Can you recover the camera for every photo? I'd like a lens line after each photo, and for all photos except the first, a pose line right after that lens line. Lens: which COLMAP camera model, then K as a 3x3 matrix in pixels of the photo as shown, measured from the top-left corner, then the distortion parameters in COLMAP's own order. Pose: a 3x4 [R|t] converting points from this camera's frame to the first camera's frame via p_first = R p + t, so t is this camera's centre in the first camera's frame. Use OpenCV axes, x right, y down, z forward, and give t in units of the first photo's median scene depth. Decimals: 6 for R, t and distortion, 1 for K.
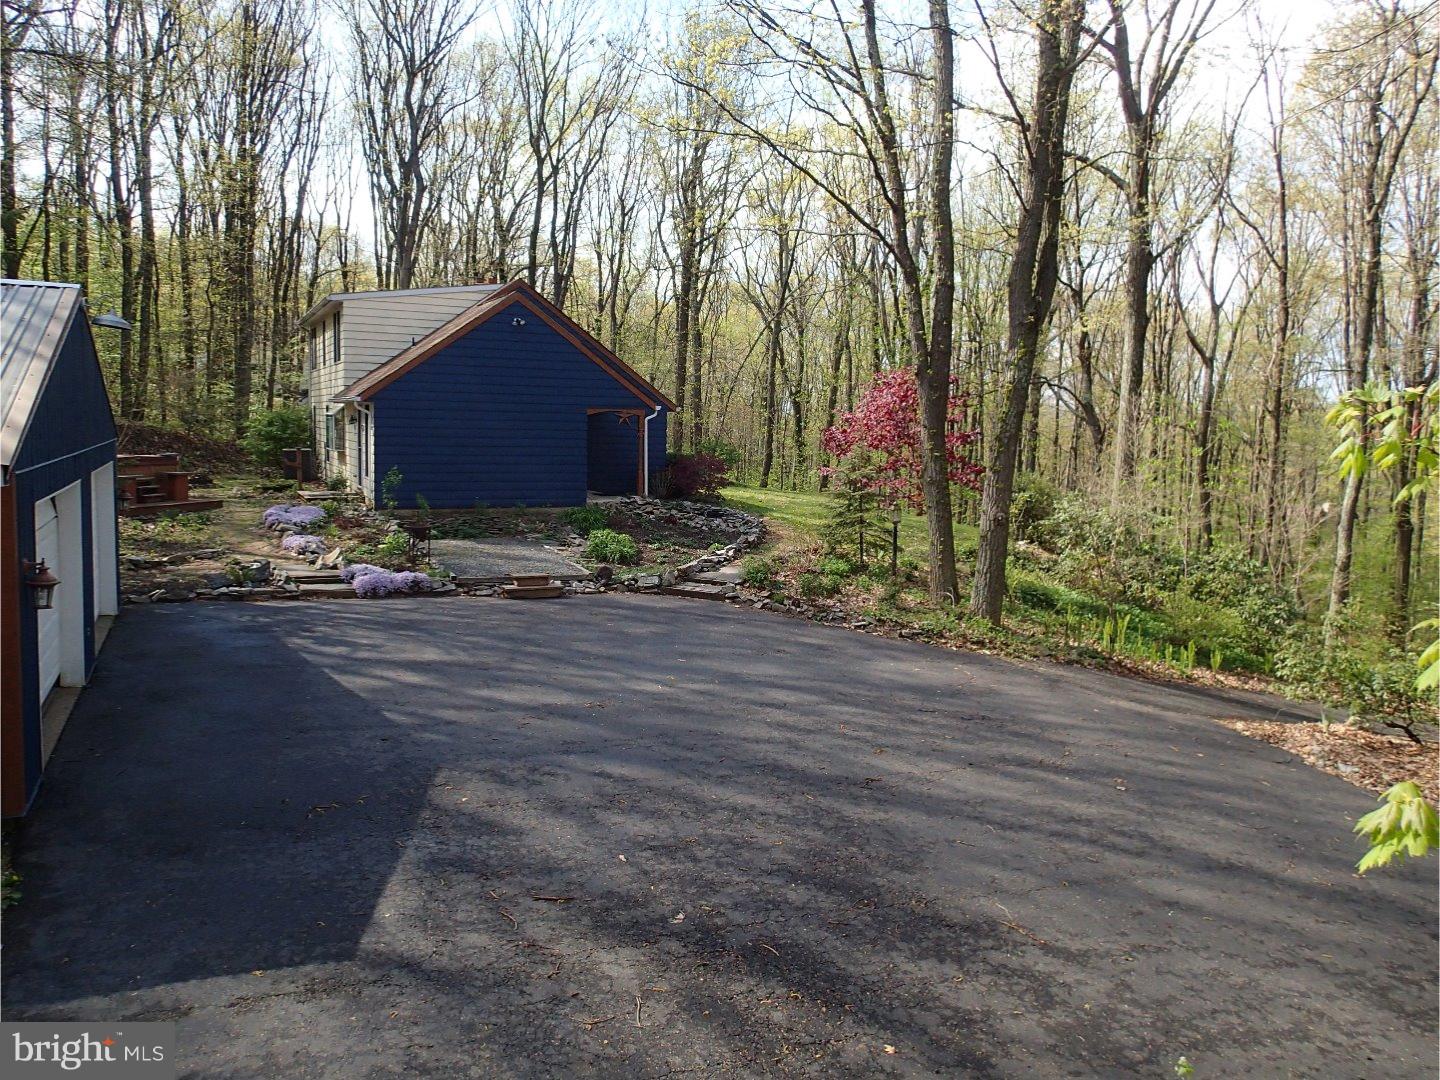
lens RADIAL K [[1062.9, 0, 719.6], [0, 1062.9, 542.1], [0, 0, 1]] dist [-0.000545, 0.000035]
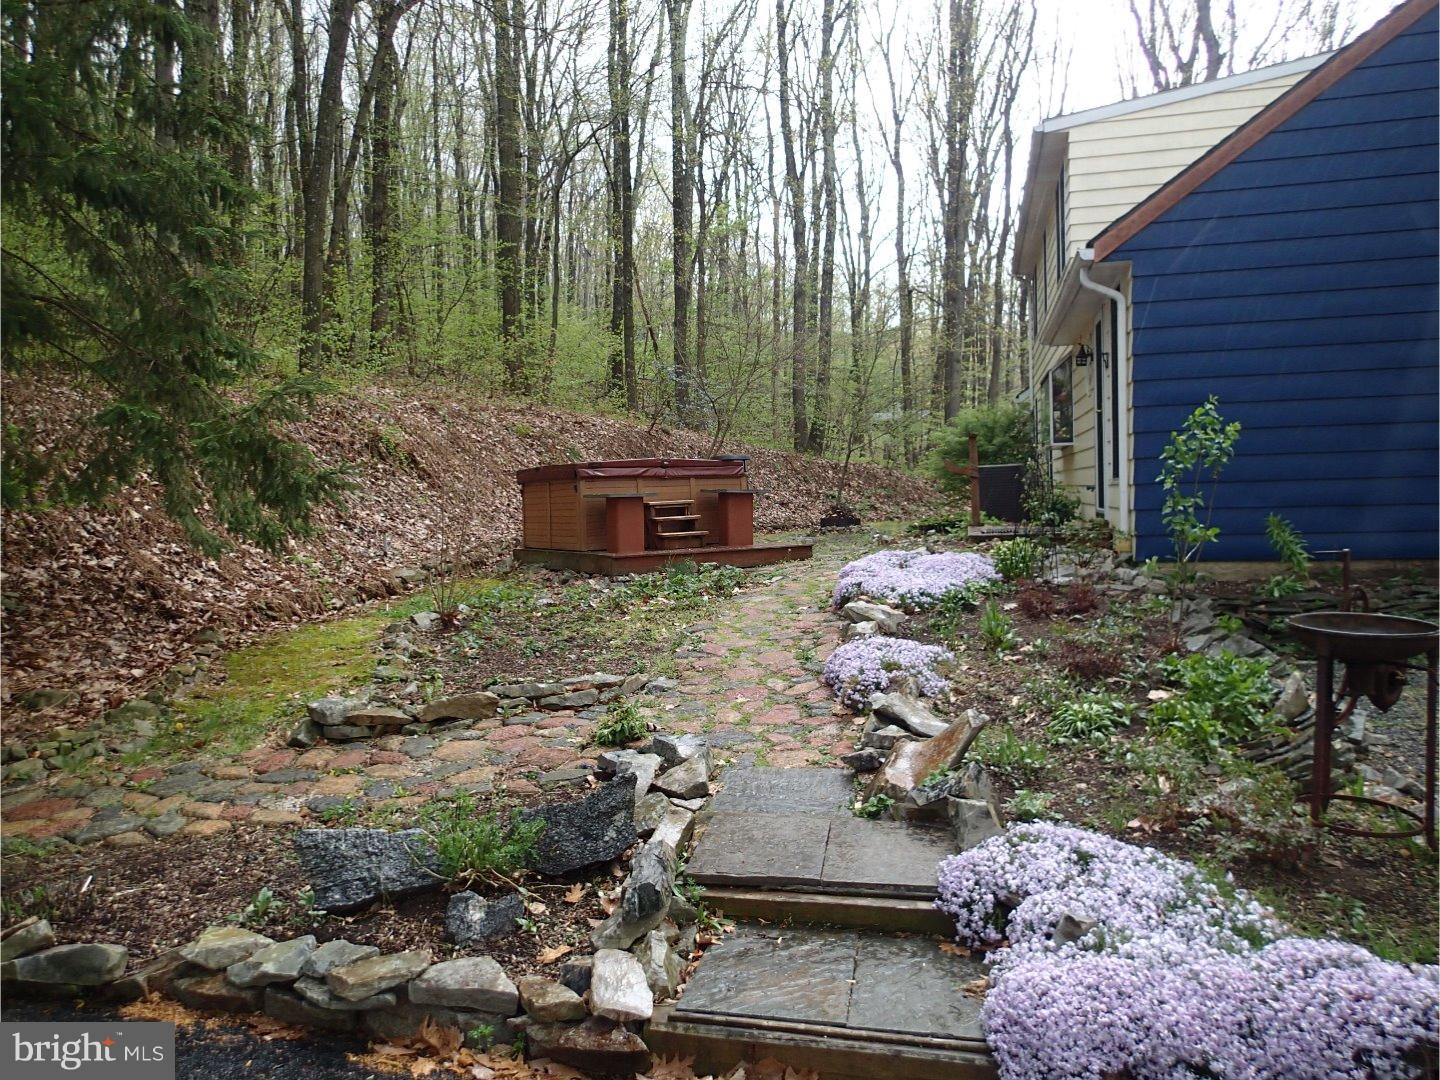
lens RADIAL K [[1062.9, 0, 719.8], [0, 1062.9, 538.9], [0, 0, 1]] dist [-0.000545, 0.000035]
pose [[0.772417, -0.020040, -0.634799, -0.194551], [-0.023205, 0.997944, -0.059740, -0.012060], [0.634691, 0.060875, 0.770364, 0.600912]]
